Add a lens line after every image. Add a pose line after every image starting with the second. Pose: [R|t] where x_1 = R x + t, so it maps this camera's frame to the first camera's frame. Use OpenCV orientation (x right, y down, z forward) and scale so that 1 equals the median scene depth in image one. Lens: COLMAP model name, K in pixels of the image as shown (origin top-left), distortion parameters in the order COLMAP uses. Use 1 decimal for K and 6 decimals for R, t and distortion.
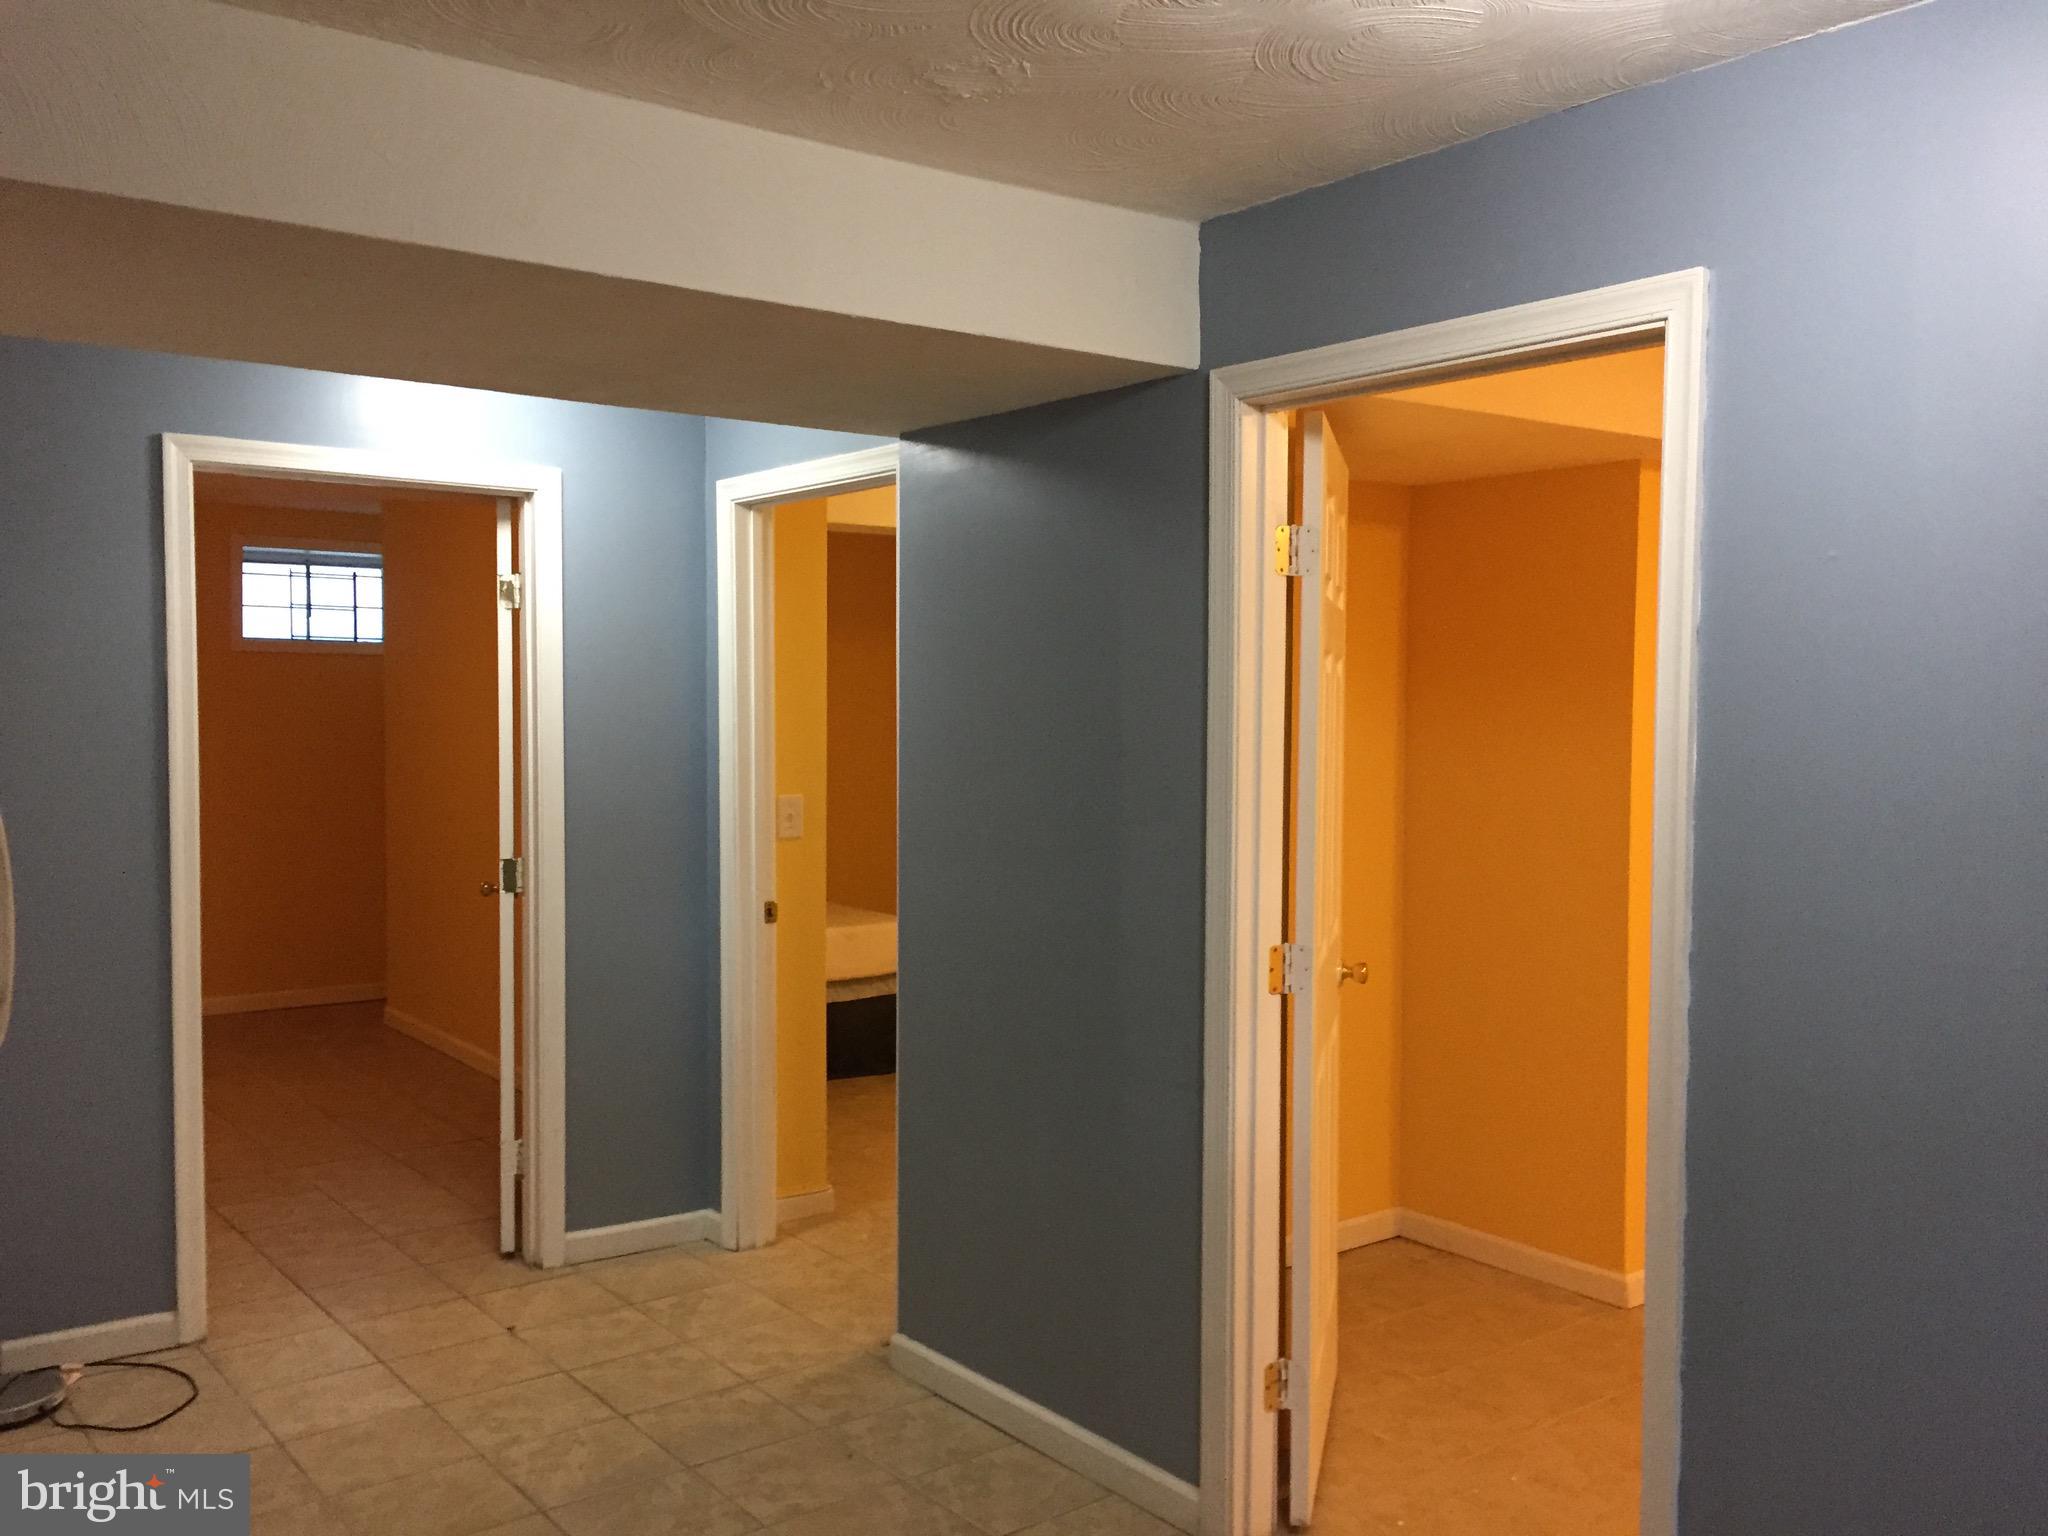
lens RADIAL K [[1722.7, 0, 1027.5], [0, 1722.7, 768.9], [0, 0, 1]] dist [0.041891, -0.051303]
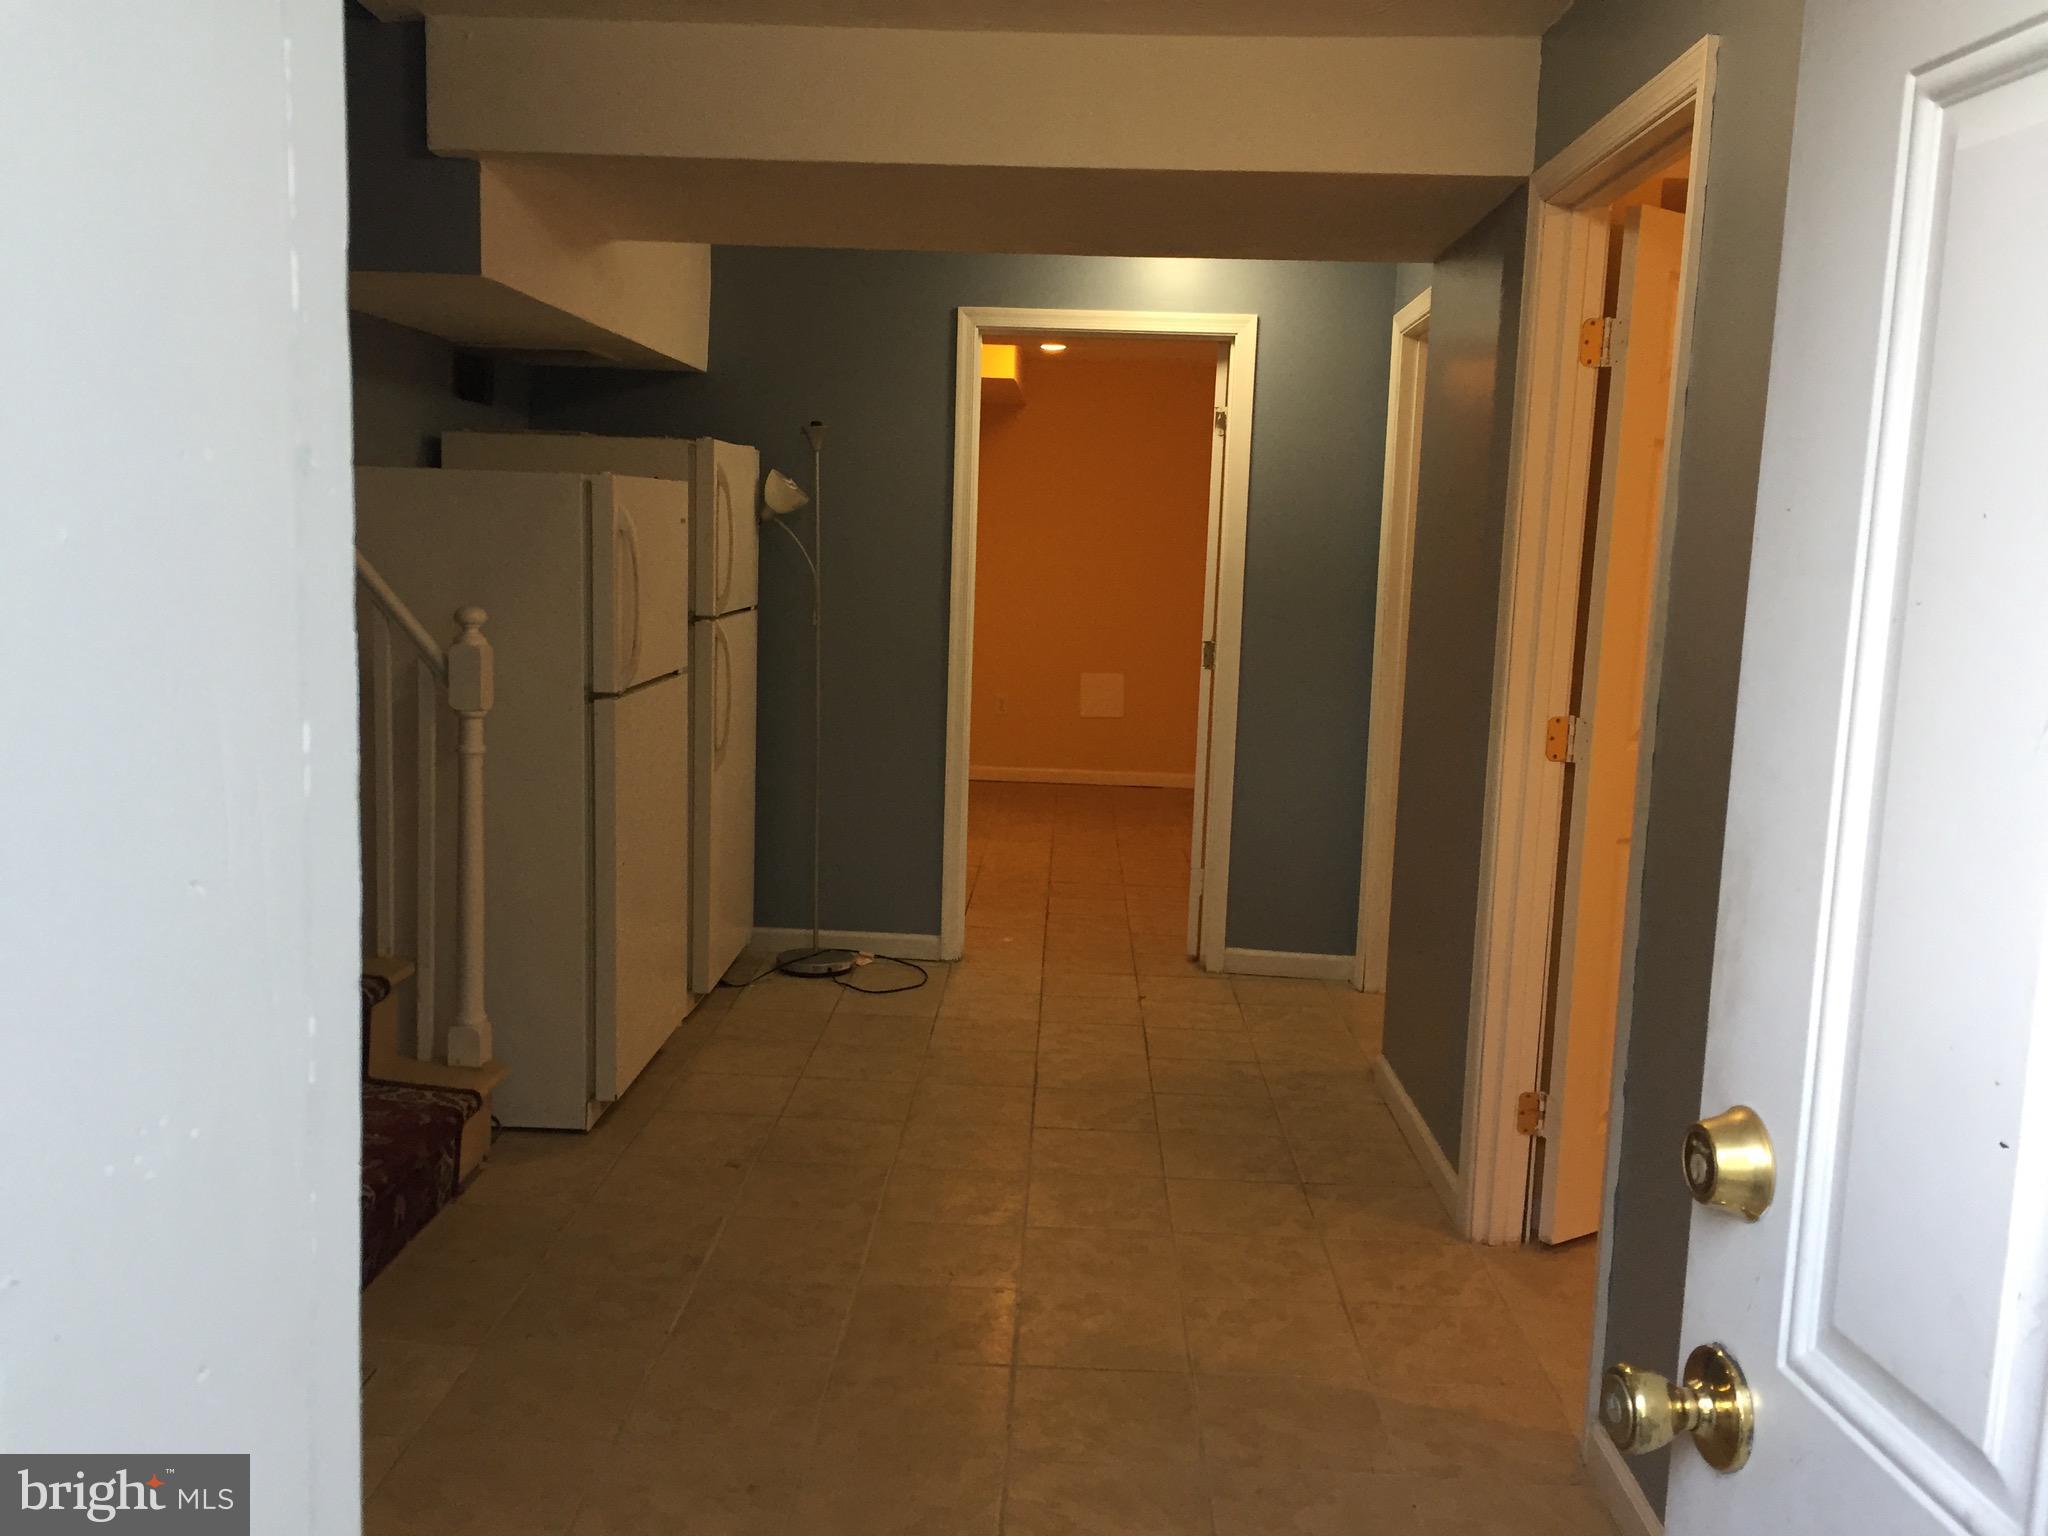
lens RADIAL K [[1722.7, 0, 1023.8], [0, 1722.7, 770.0], [0, 0, 1]] dist [0.041891, -0.051303]
pose [[0.769858, 0.102638, -0.629908, 0.460628], [-0.056227, 0.994054, 0.093252, 0.043354], [0.635733, -0.036373, 0.771051, -0.041193]]
